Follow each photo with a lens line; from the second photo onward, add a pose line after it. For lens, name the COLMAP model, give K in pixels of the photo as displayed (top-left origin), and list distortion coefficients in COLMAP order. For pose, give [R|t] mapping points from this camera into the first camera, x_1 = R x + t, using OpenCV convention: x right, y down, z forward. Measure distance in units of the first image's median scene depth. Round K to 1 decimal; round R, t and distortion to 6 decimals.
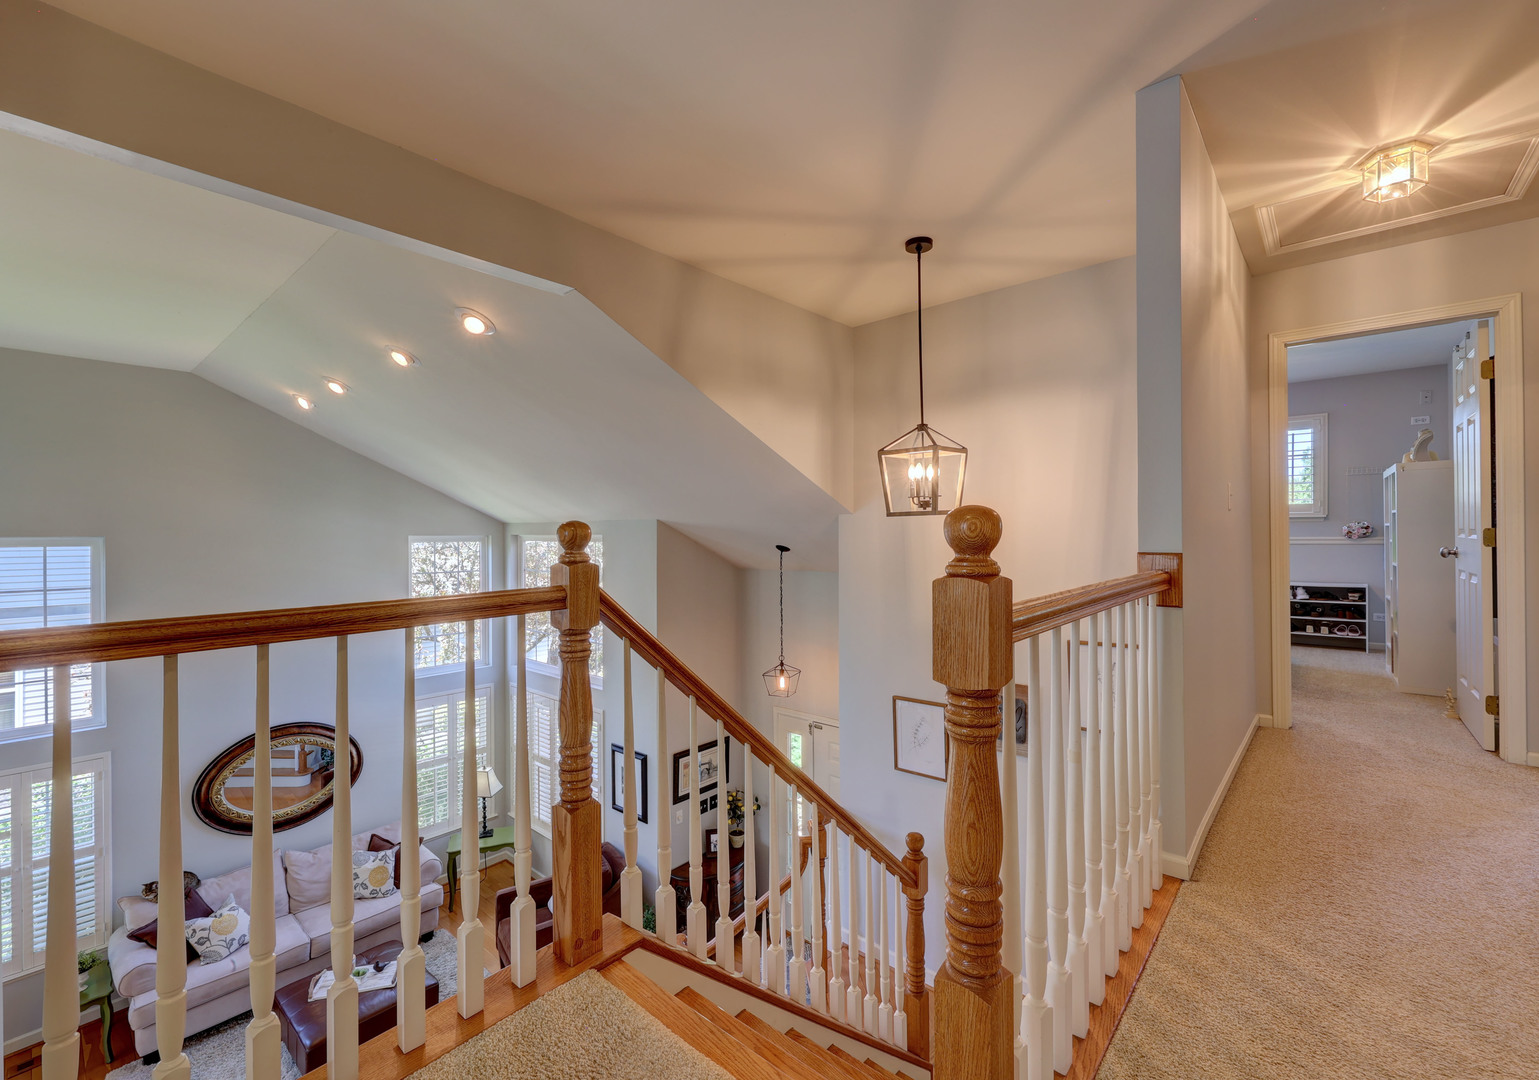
lens RADIAL K [[656.3, 0, 771.7], [0, 656.3, 536.1], [0, 0, 1]] dist [-0.000434, -0.001128]
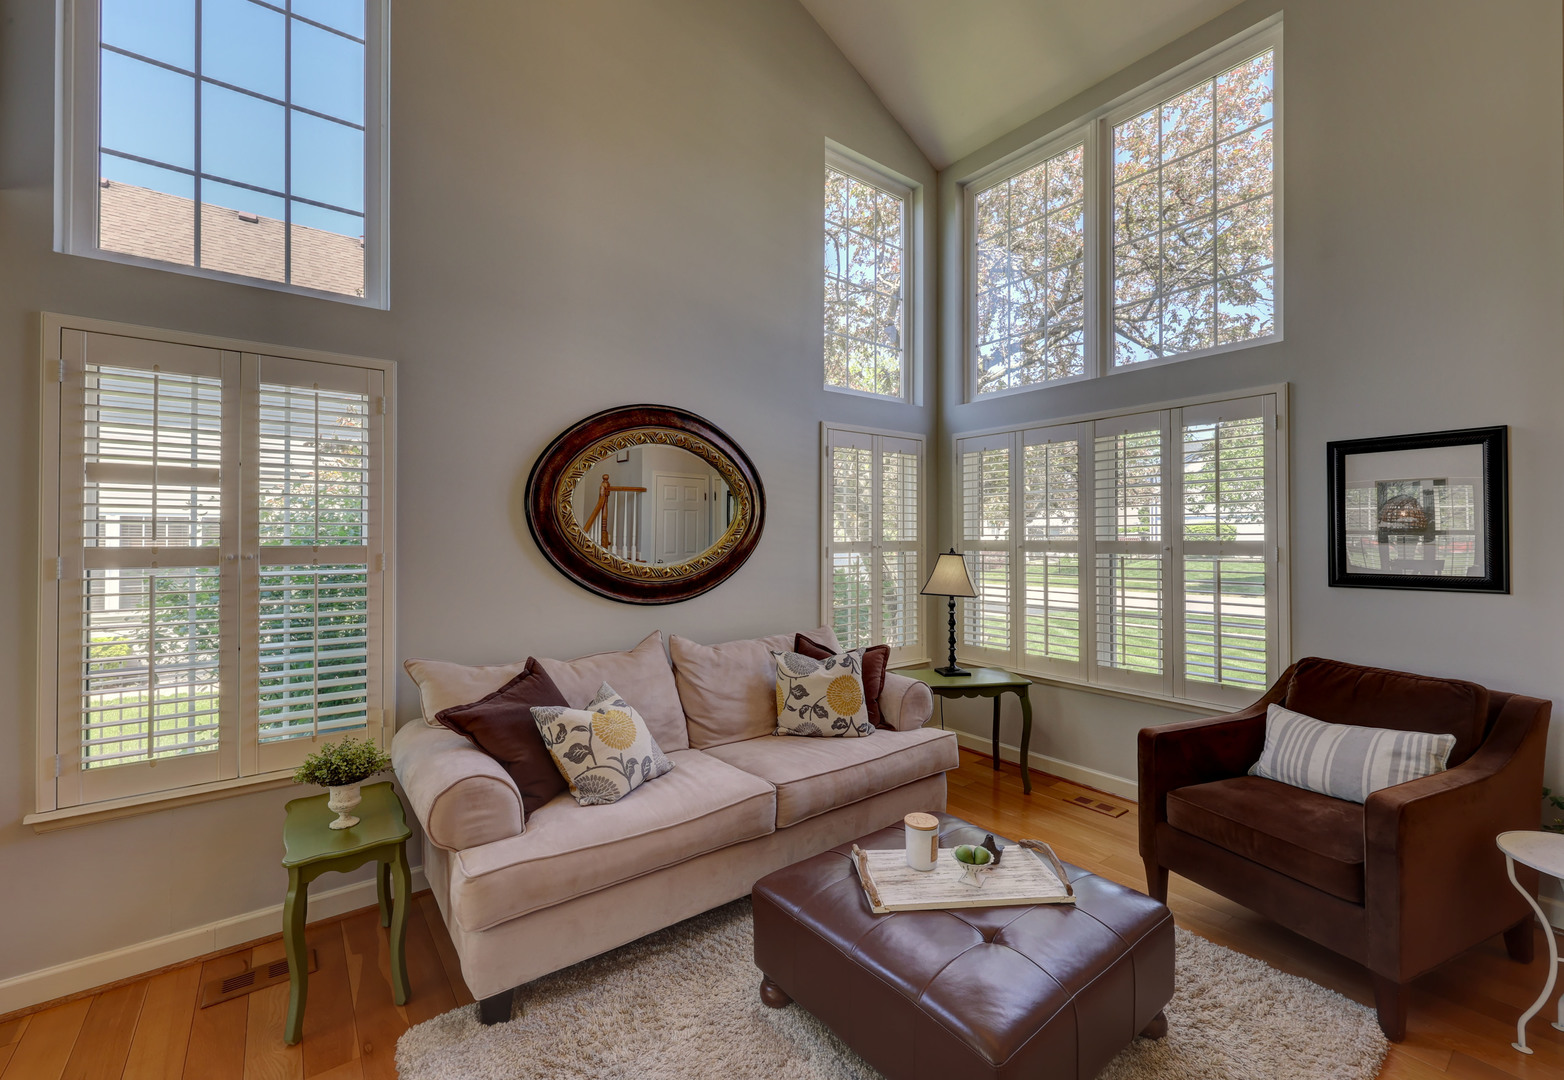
lens RADIAL K [[662.1, 0, 779.3], [0, 662.1, 537.3], [0, 0, 1]] dist [0.001924, -0.000459]
pose [[0.981500, 0.004351, -0.191411, -0.638731], [-0.005762, 0.999960, -0.006815, 0.465482], [0.191373, 0.007792, 0.981486, 0.574952]]
